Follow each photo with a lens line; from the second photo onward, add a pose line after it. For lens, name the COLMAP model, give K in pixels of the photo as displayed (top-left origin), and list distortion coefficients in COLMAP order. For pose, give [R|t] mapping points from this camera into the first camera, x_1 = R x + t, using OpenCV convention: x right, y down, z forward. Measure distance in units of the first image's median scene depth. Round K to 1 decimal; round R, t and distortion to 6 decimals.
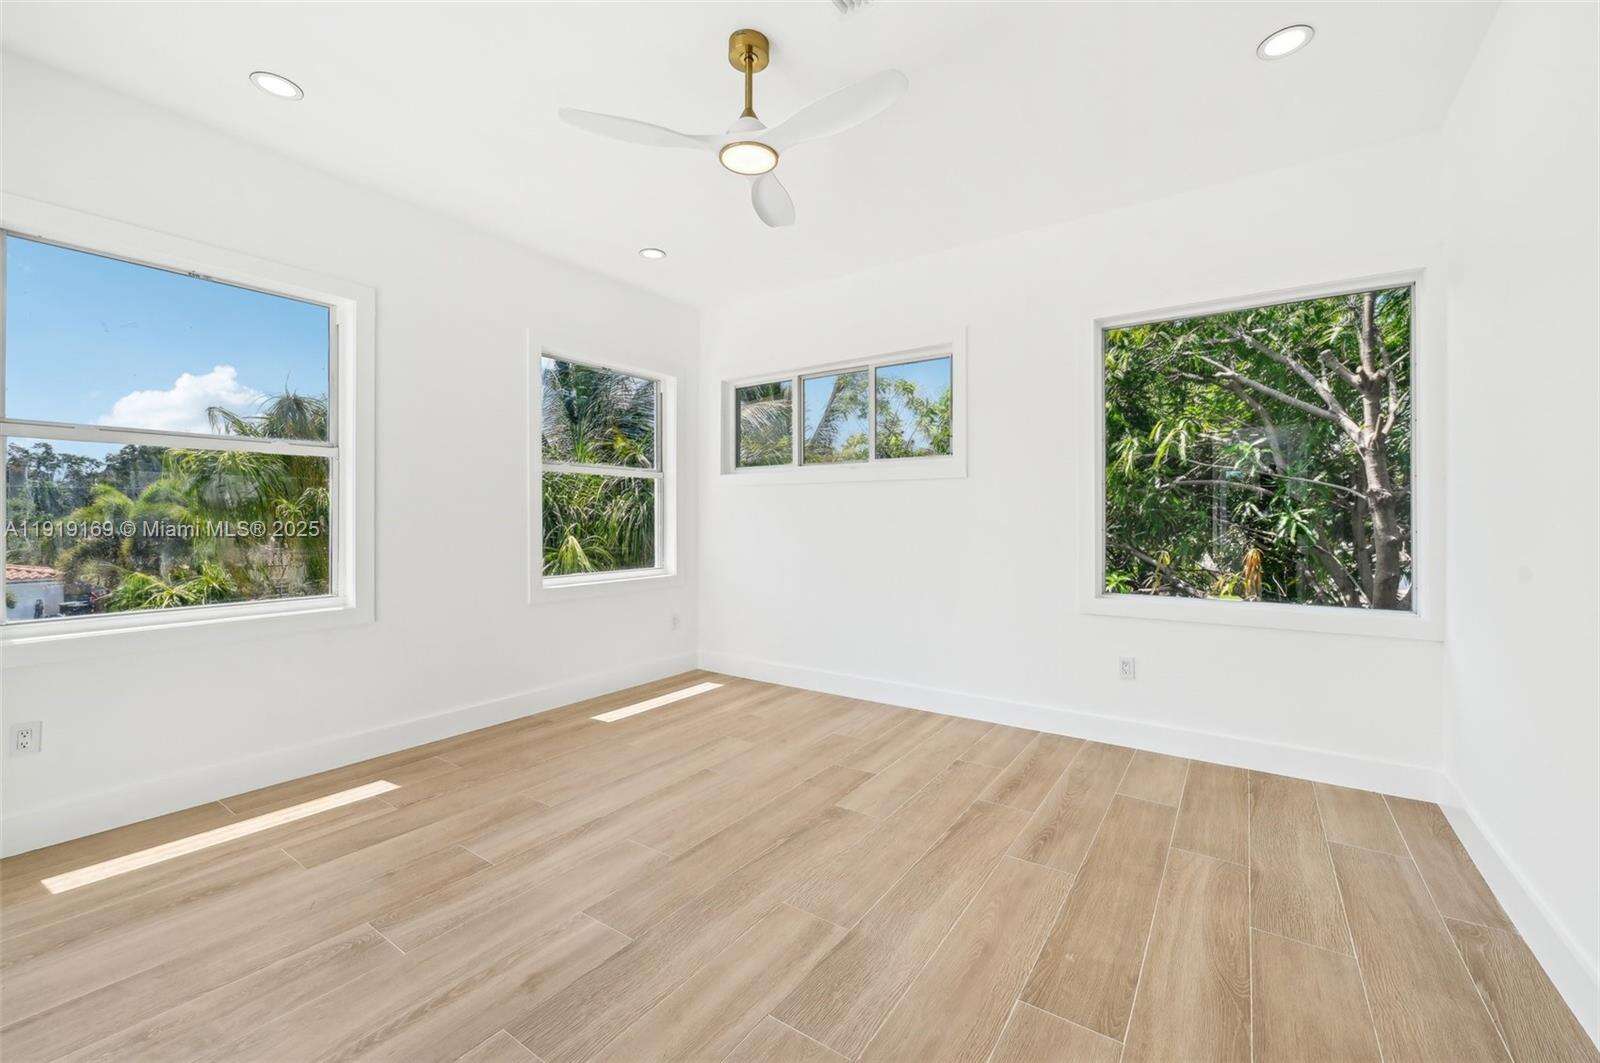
lens RADIAL K [[636.7, 0, 811.7], [0, 636.7, 508.5], [0, 0, 1]] dist [-0.004611, -0.000466]
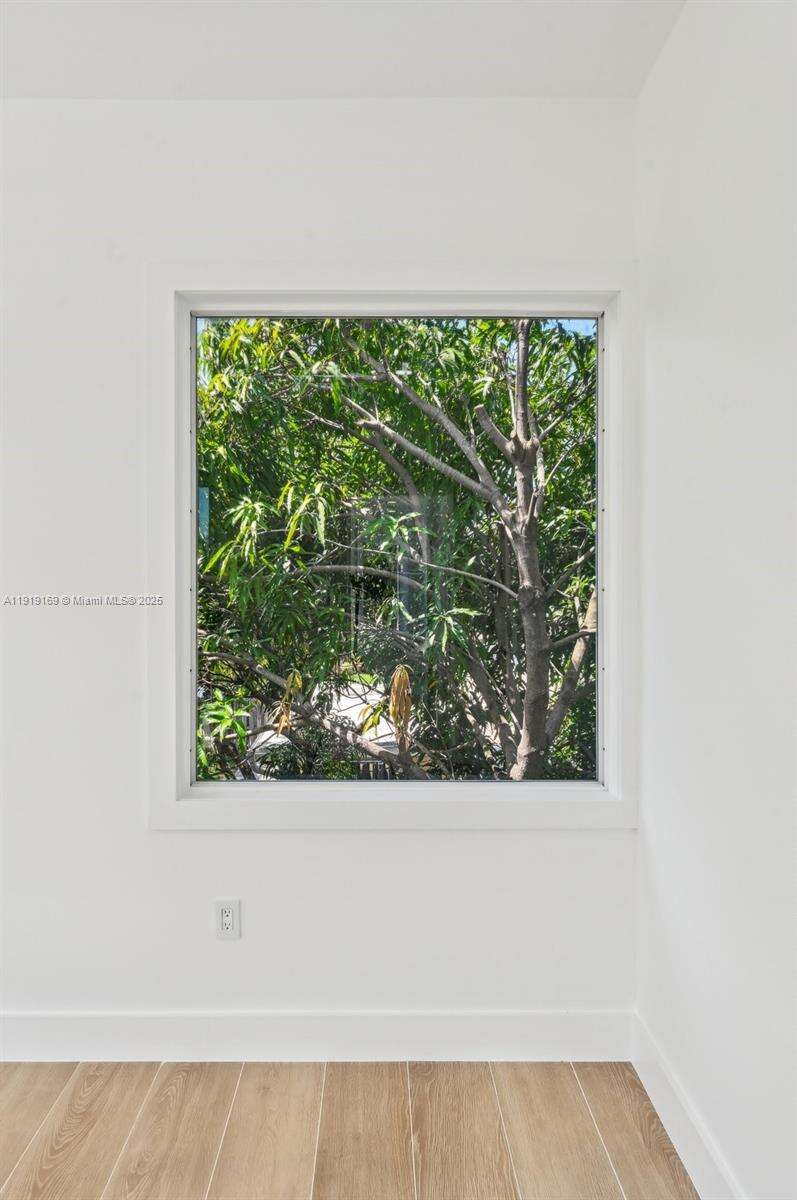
lens RADIAL K [[815.9, 0, 397.9], [0, 815.9, 599.9], [0, 0, 1]] dist [0.001141, -0.004282]
pose [[0.813339, -0.014352, 0.581613, 0.133868], [-0.003210, 0.999570, 0.029154, -0.036791], [-0.581782, -0.025579, 0.812943, 0.220543]]
